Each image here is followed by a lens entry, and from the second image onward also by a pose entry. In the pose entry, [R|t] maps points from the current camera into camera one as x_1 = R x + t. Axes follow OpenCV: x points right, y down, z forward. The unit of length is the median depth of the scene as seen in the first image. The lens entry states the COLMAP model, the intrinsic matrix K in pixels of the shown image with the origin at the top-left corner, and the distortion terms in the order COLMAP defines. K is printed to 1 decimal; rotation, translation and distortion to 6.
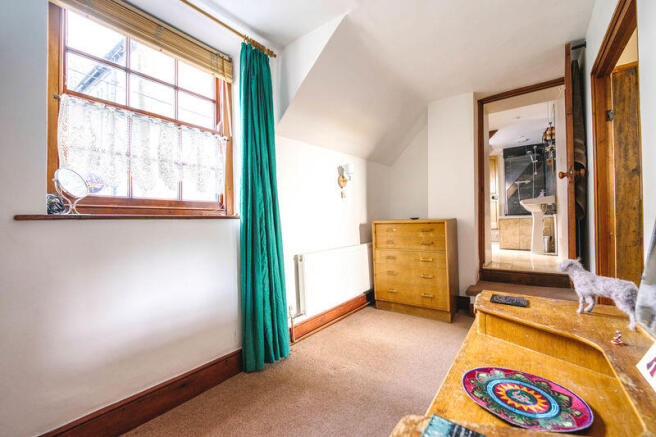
lens RADIAL K [[274.8, 0, 329.1], [0, 274.8, 216.7], [0, 0, 1]] dist [-0.000470, -0.000078]
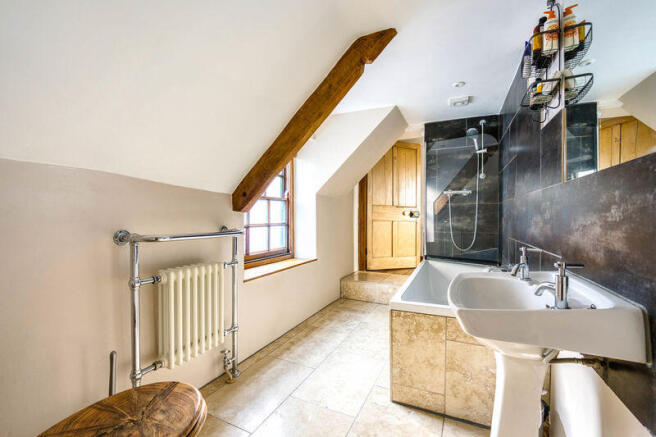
lens RADIAL K [[274.8, 0, 329.1], [0, 274.8, 216.7], [0, 0, 1]] dist [-0.000470, -0.000078]
pose [[0.981709, 0.028566, 0.188234, 0.394975], [-0.030173, 0.999529, 0.005679, -0.080026], [-0.187983, -0.011254, 0.982108, 0.570274]]
